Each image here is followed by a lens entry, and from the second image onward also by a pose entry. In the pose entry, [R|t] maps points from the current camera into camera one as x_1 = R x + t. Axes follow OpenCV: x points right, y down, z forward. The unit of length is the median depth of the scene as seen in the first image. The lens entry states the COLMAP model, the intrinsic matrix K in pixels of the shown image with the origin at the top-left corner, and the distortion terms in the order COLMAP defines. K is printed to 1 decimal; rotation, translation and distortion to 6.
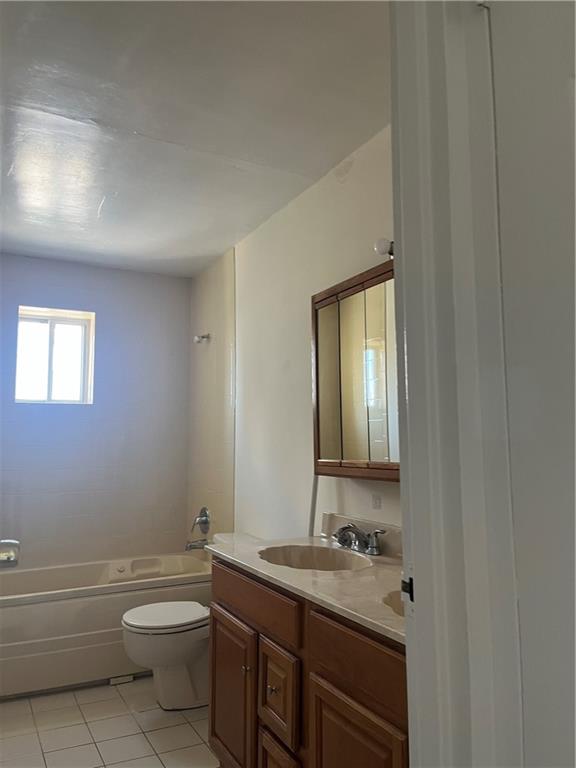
lens RADIAL K [[581.8, 0, 285.0], [0, 581.8, 394.4], [0, 0, 1]] dist [0.043516, -0.054900]
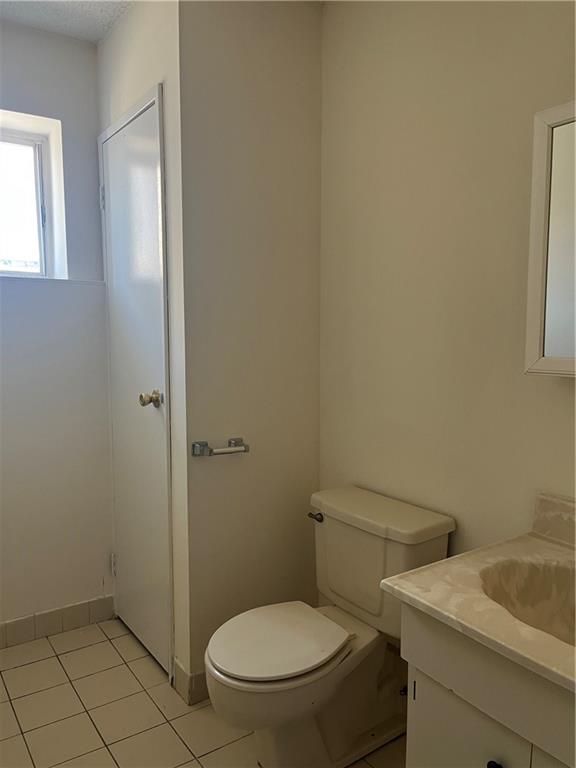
lens RADIAL K [[581.8, 0, 285.0], [0, 581.8, 394.4], [0, 0, 1]] dist [0.043516, -0.054900]
pose [[0.990800, -0.024339, 0.133129, -0.176212], [-0.004344, 0.977470, 0.211029, 0.003964], [-0.135266, -0.209665, 0.968372, 0.321481]]
